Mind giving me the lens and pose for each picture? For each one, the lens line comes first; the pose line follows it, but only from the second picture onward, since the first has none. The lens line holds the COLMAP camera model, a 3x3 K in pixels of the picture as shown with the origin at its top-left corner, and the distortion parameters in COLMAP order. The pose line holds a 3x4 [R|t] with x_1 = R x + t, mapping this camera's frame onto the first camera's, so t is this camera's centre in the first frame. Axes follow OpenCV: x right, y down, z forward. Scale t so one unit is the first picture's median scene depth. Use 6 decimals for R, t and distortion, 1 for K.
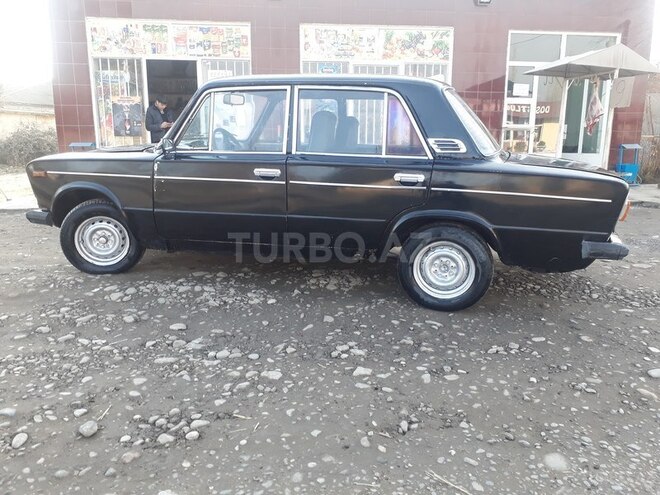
lens RADIAL K [[537.1, 0, 330.0], [0, 537.1, 247.5], [0, 0, 1]] dist [0.047521, -0.063046]
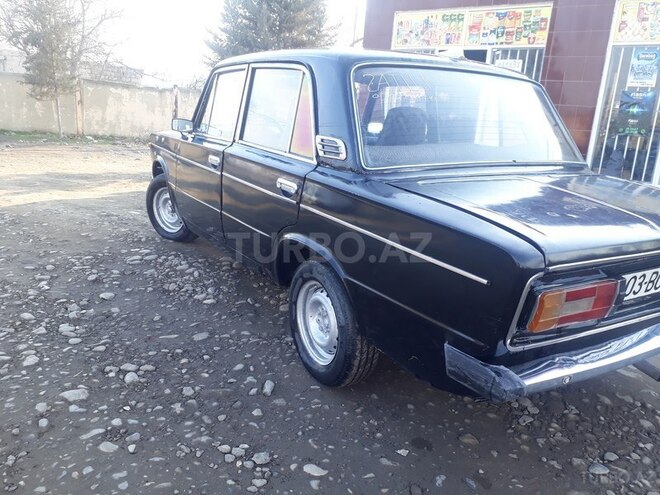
lens RADIAL K [[537.1, 0, 330.0], [0, 537.1, 247.5], [0, 0, 1]] dist [0.047521, -0.063046]
pose [[0.716131, 0.211428, -0.665172, 0.639598], [-0.209497, 0.974186, 0.084103, -0.111541], [0.665783, 0.079123, 0.741938, 0.456719]]
